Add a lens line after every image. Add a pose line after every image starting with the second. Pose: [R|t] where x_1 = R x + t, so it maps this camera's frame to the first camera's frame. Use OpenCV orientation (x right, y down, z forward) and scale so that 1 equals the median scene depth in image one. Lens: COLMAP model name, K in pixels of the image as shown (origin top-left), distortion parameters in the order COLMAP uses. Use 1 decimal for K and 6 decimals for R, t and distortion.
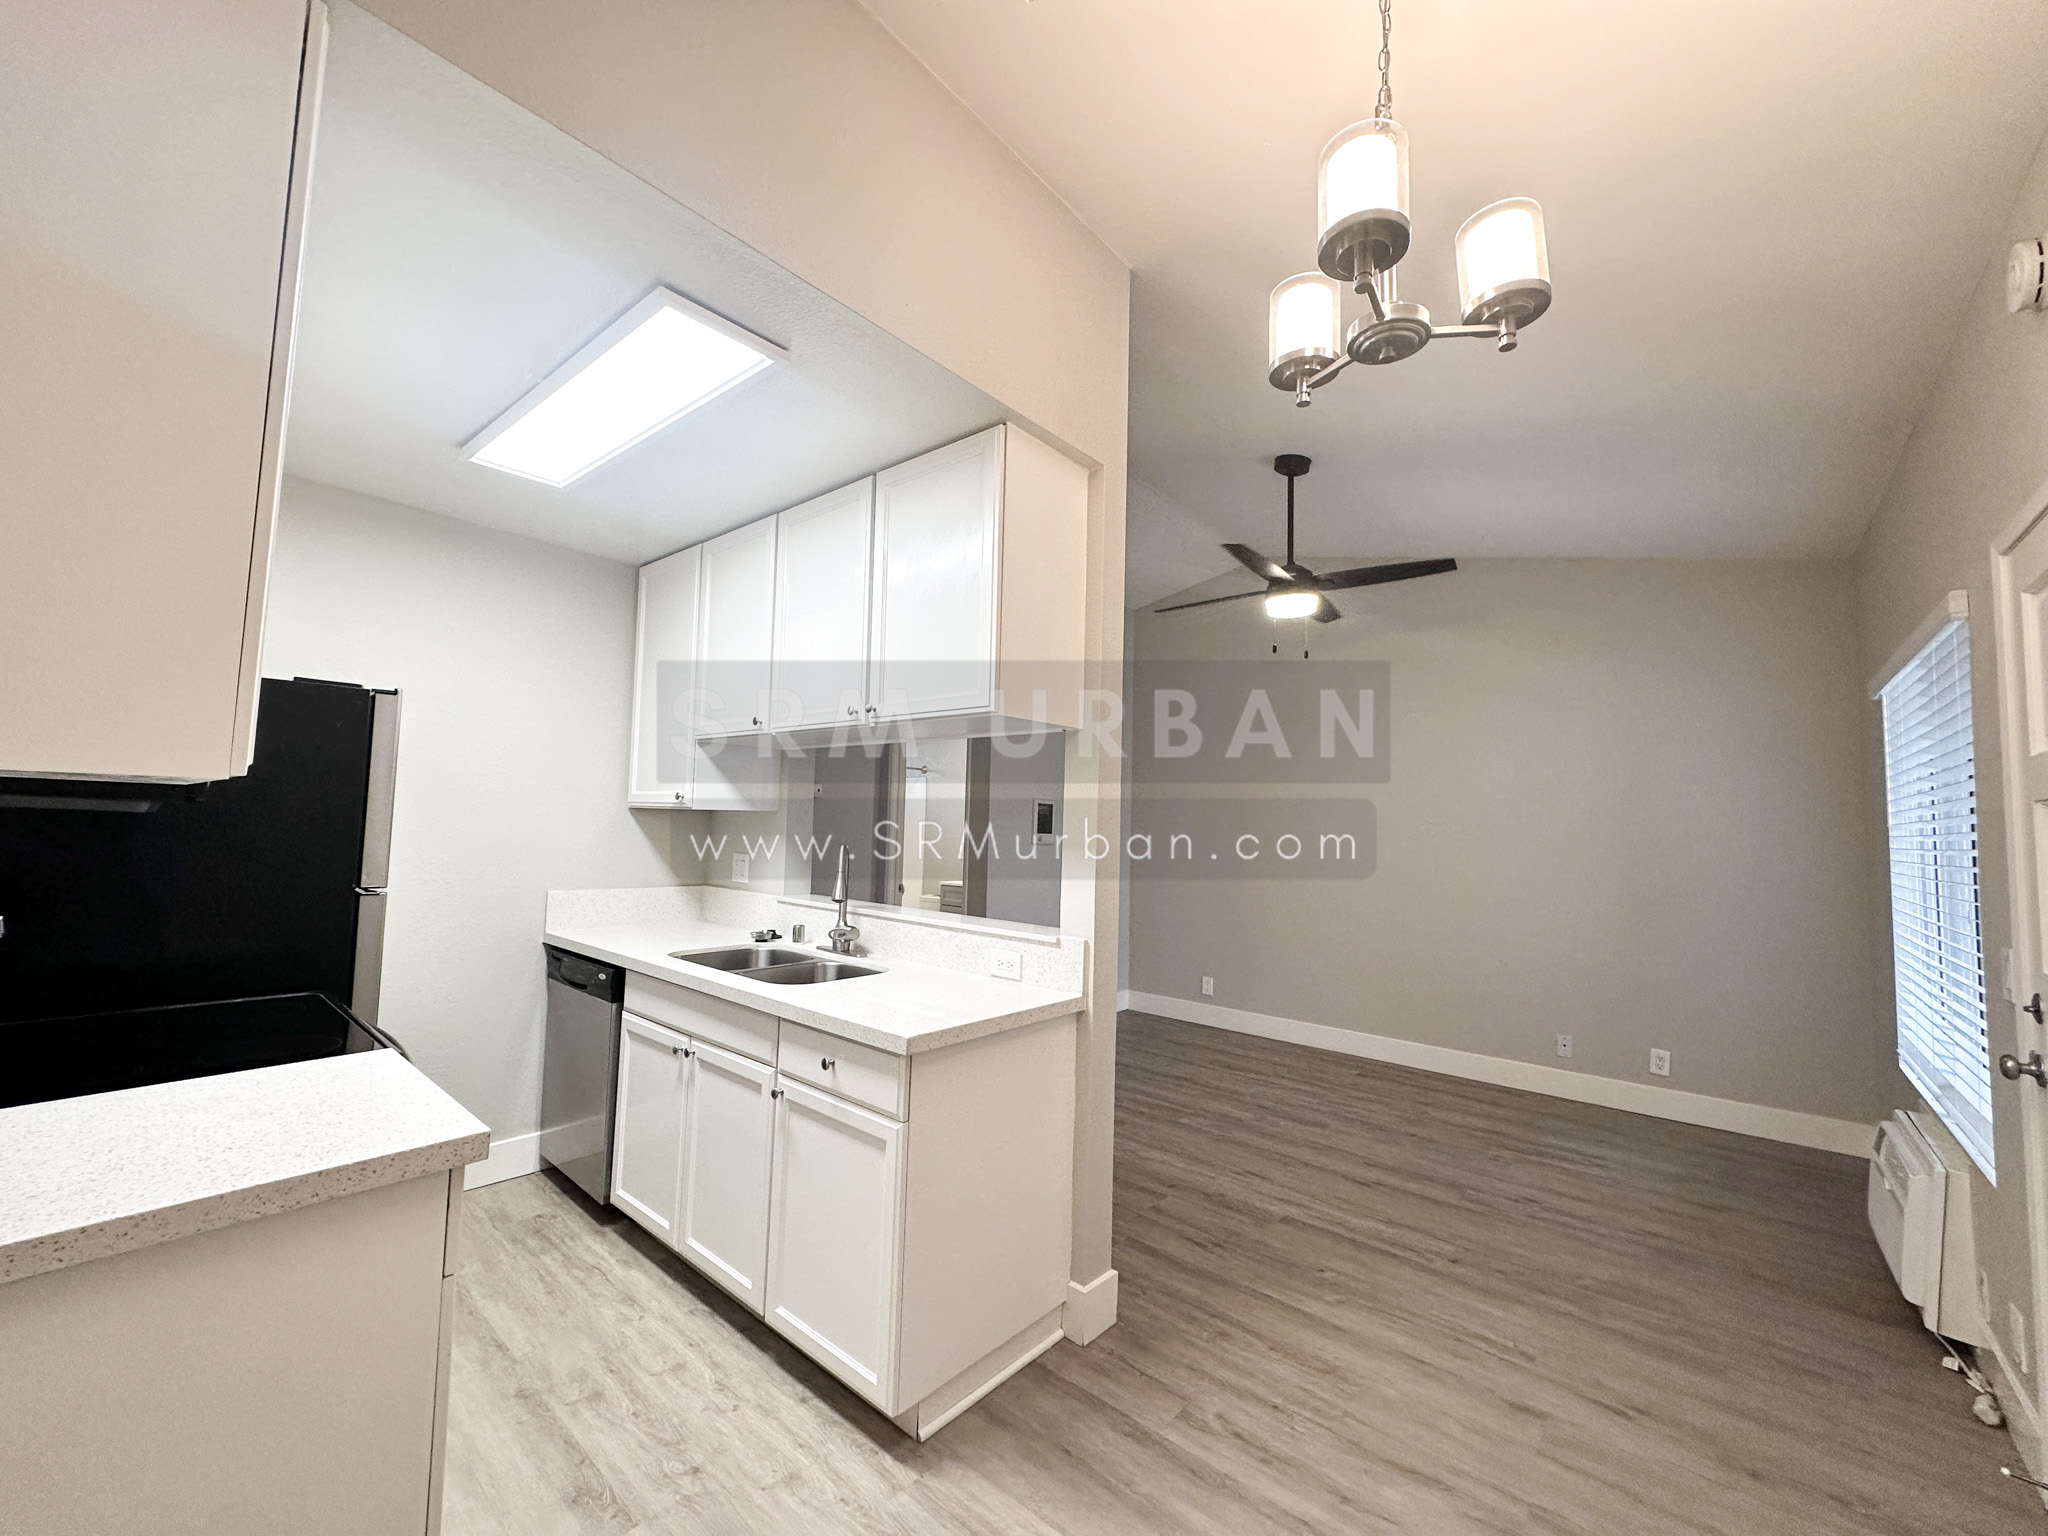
lens RADIAL K [[811.5, 0, 1024.0], [0, 811.5, 768.0], [0, 0, 1]] dist [-0.000548, 0.000036]
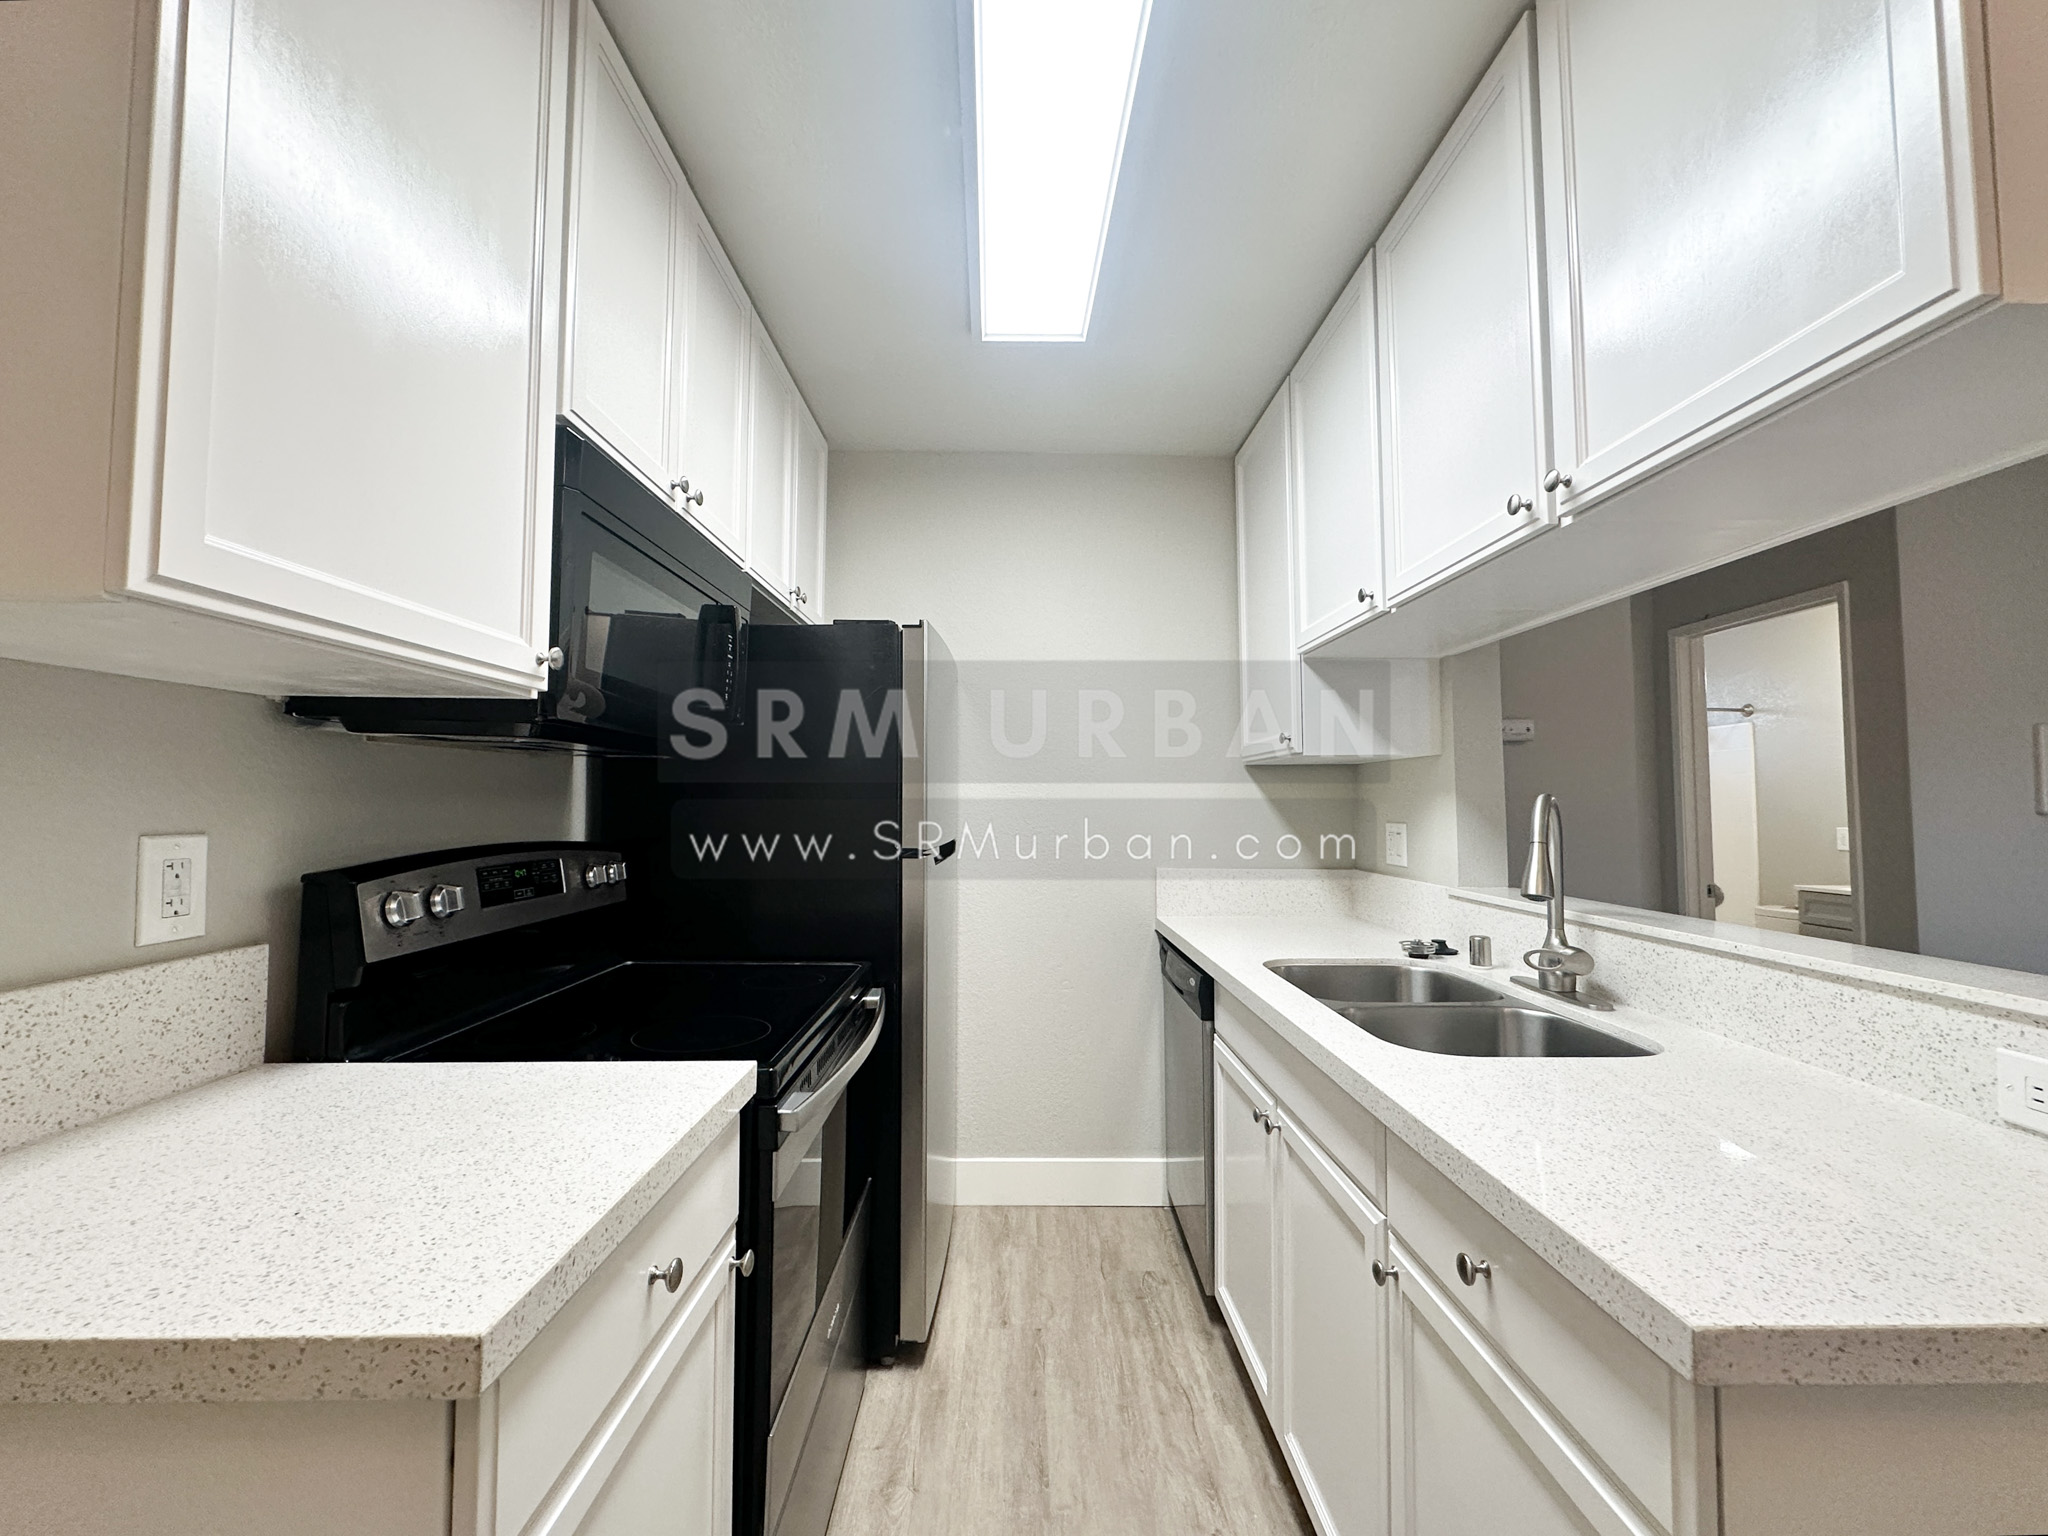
lens RADIAL K [[833.5, 0, 1024.0], [0, 833.5, 768.0], [0, 0, 1]] dist [-0.000205, -0.000011]
pose [[0.663293, -0.060610, -0.745901, -0.039138], [0.066634, 0.997539, -0.021803, 0.066635], [0.745387, -0.035241, 0.665699, 0.377739]]
